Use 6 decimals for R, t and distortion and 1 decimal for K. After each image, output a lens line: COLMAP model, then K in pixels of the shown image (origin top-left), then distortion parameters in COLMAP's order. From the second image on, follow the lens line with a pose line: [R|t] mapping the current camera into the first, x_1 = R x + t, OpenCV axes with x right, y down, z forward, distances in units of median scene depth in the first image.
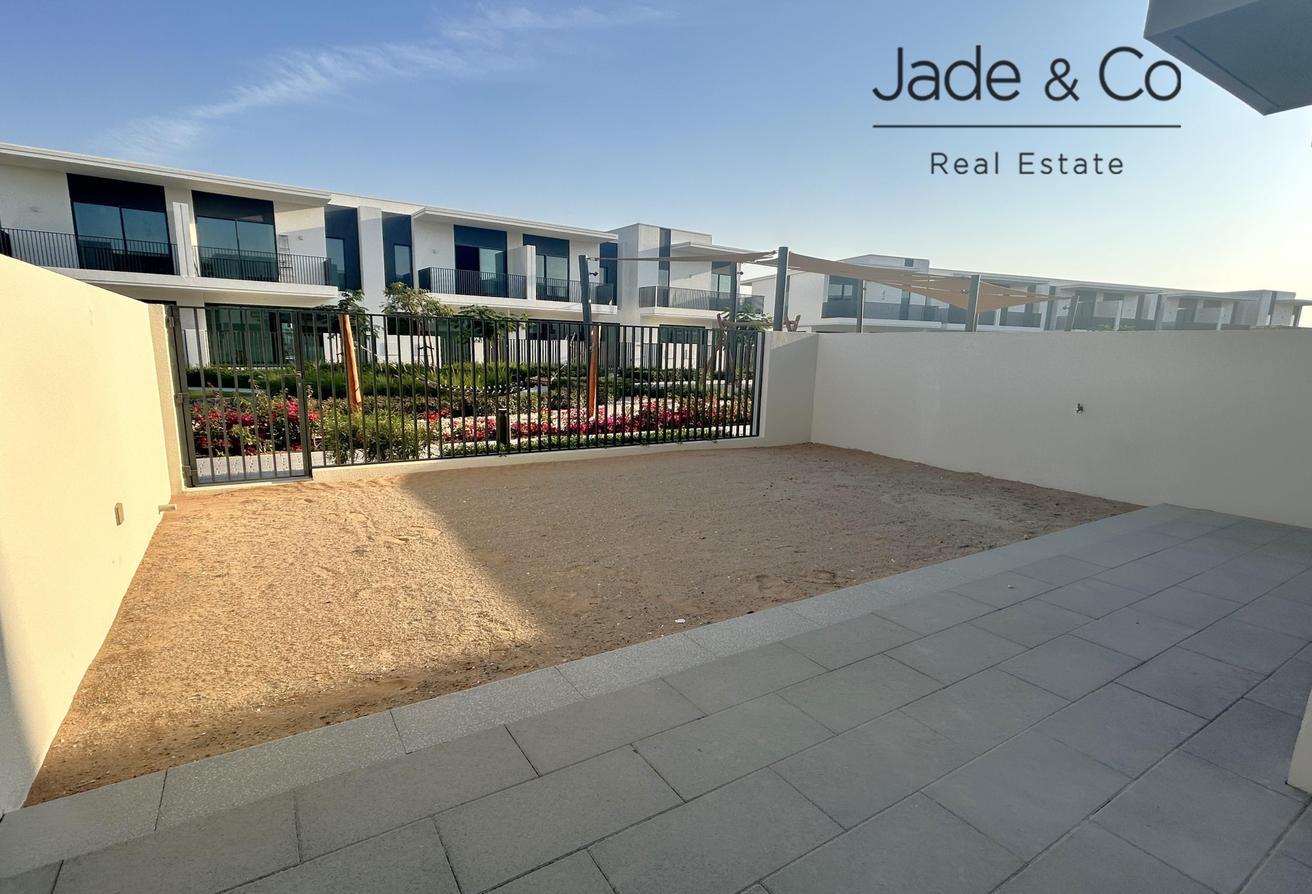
lens RADIAL K [[613.7, 0, 653.8], [0, 613.7, 462.4], [0, 0, 1]] dist [0.002456, 0.000286]
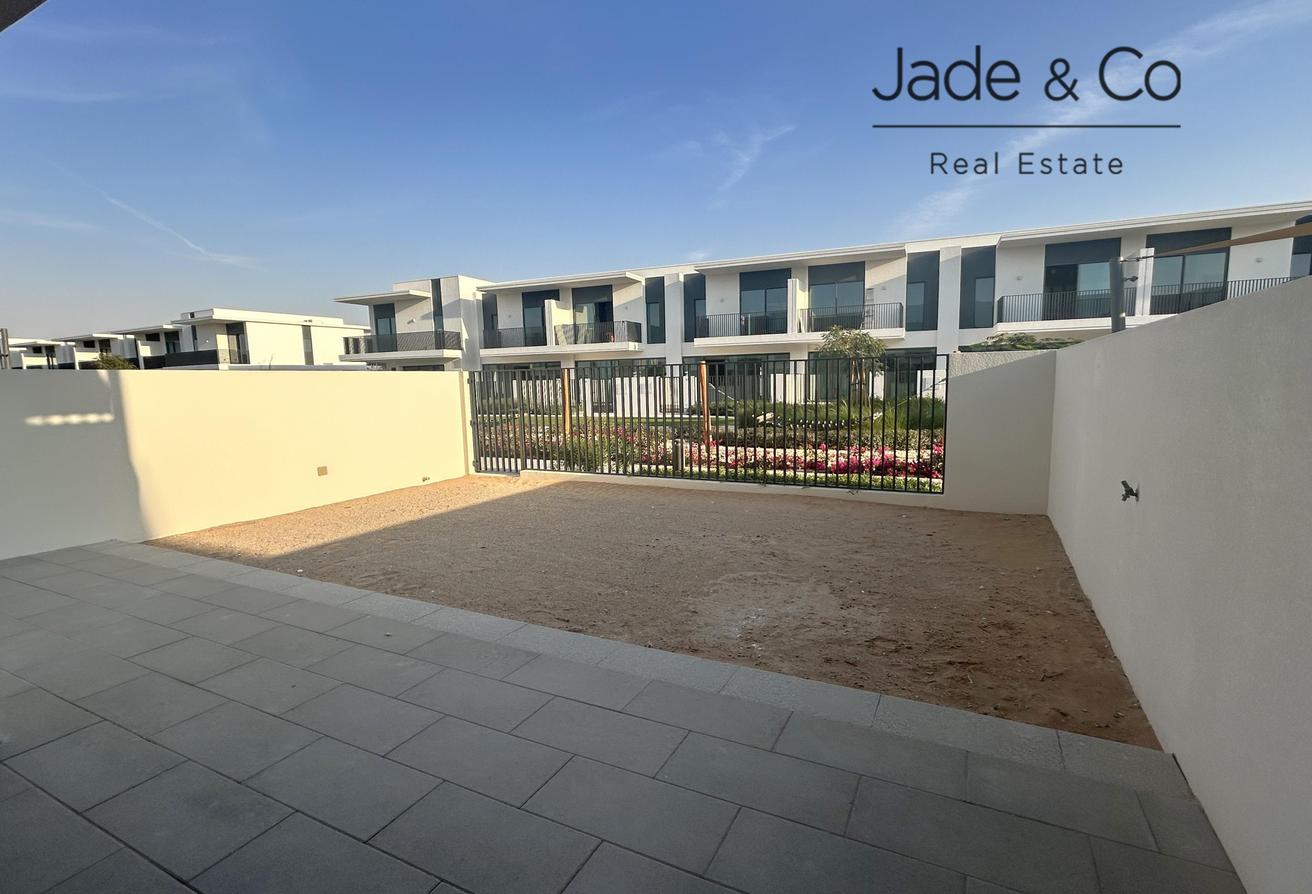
lens RADIAL K [[620.7, 0, 661.1], [0, 620.7, 456.1], [0, 0, 1]] dist [-0.015681, -0.000017]
pose [[0.512928, 0.066891, -0.855822, 0.695936], [-0.125331, 0.992112, 0.002428, -0.051988], [0.849233, 0.106016, 0.517265, 0.372383]]
